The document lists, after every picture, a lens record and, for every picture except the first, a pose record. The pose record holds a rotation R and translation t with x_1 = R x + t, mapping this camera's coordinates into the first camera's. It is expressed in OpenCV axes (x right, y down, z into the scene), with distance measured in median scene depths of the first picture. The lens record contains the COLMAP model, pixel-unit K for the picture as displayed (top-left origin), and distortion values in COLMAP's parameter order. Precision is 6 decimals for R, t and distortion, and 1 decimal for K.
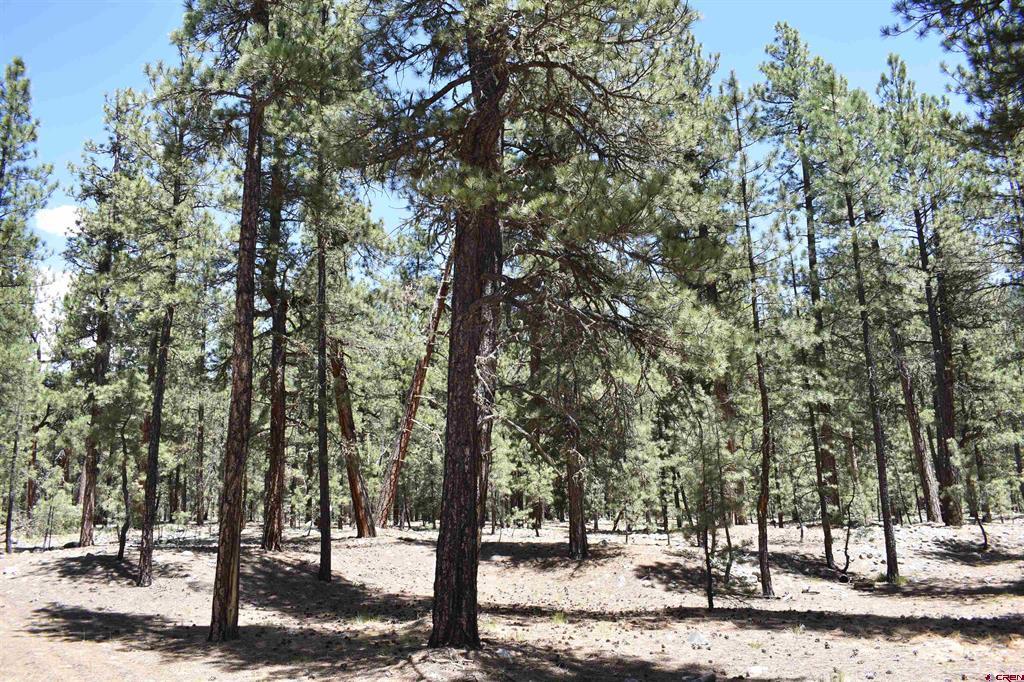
lens RADIAL K [[818.2, 0, 512.0], [0, 818.2, 341.0], [0, 0, 1]] dist [-0.083165, 0.008635]
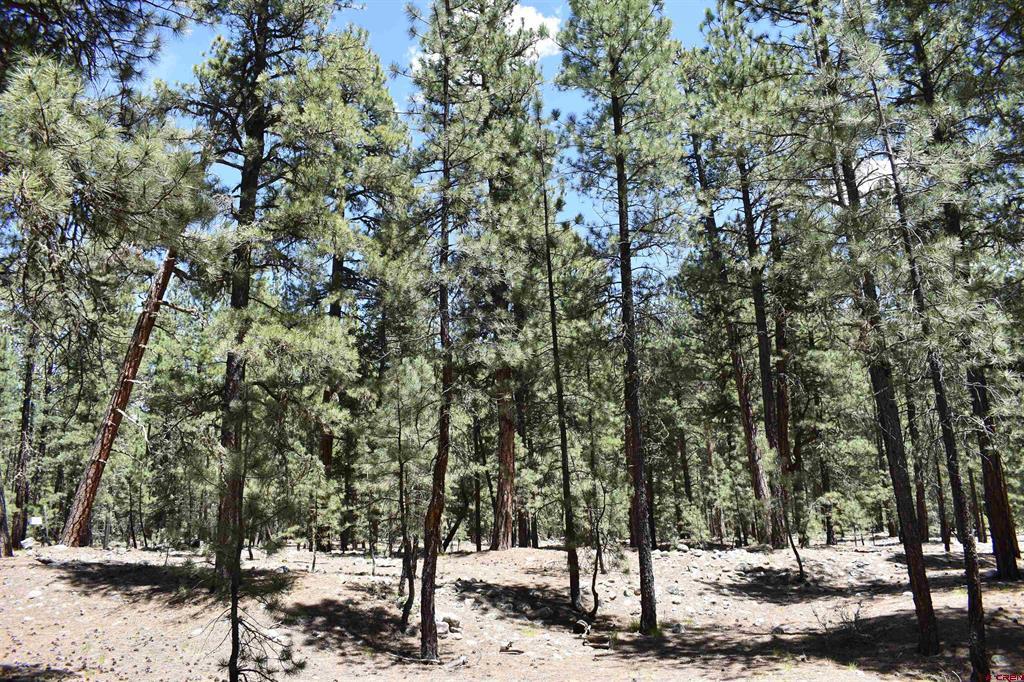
lens RADIAL K [[798.3, 0, 512.0], [0, 798.3, 341.0], [0, 0, 1]] dist [-0.088109, -0.000512]
pose [[0.994303, 0.022710, 0.104143, 0.281939], [-0.019537, 0.999316, -0.031389, 0.073003], [-0.104785, 0.029176, 0.994067, 0.325000]]
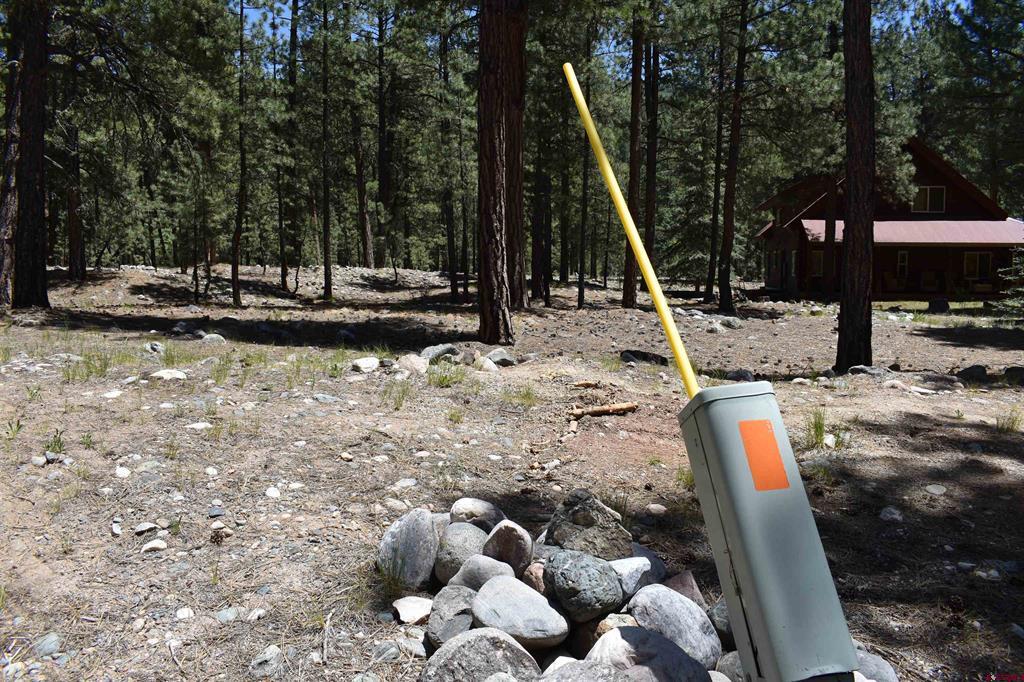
lens RADIAL K [[818.2, 0, 512.0], [0, 818.2, 341.0], [0, 0, 1]] dist [-0.083165, 0.008635]
pose [[0.807478, -0.024498, 0.589389, -0.104704], [-0.146981, 0.959270, 0.241240, -0.021471], [-0.571293, -0.281425, 0.770989, -0.308454]]
